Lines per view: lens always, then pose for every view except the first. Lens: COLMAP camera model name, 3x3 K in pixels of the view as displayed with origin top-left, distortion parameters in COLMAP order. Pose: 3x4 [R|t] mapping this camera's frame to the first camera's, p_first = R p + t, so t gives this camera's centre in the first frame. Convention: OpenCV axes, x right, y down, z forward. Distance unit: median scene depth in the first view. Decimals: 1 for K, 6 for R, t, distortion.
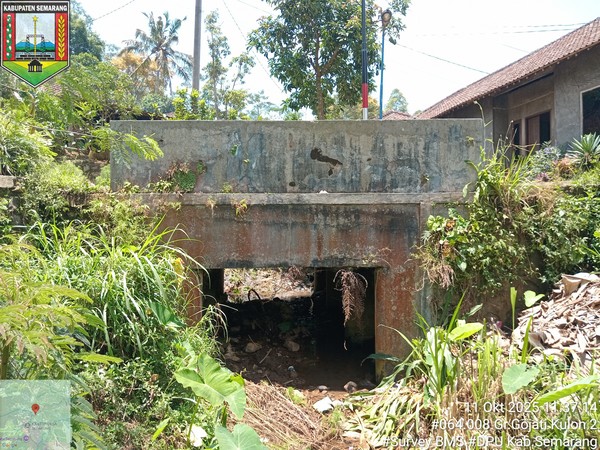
lens RADIAL K [[434.5, 0, 303.2], [0, 434.5, 221.3], [0, 0, 1]] dist [-0.006666, -0.008698]
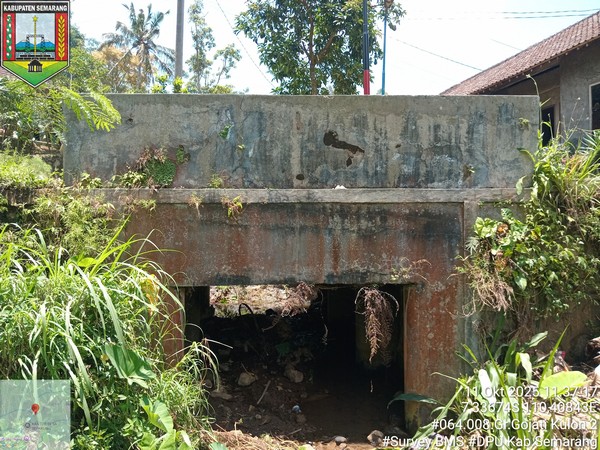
lens RADIAL K [[434.5, 0, 297.7], [0, 434.5, 226.5], [0, 0, 1]] dist [-0.006666, -0.008698]
pose [[0.999732, 0.000617, 0.023153, -0.047359], [-0.000887, 0.999932, 0.011669, -0.005941], [-0.023144, -0.011687, 0.999664, 0.221045]]
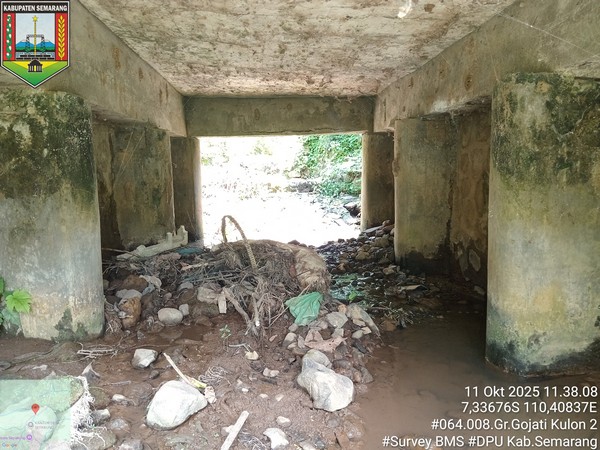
lens RADIAL K [[434.5, 0, 298.9], [0, 434.5, 225.5], [0, 0, 1]] dist [-0.006666, -0.008698]
pose [[0.997131, -0.013896, -0.074403, -0.026743], [0.022038, 0.993713, 0.109763, 0.186029], [0.072410, -0.111087, 0.991169, 0.894033]]
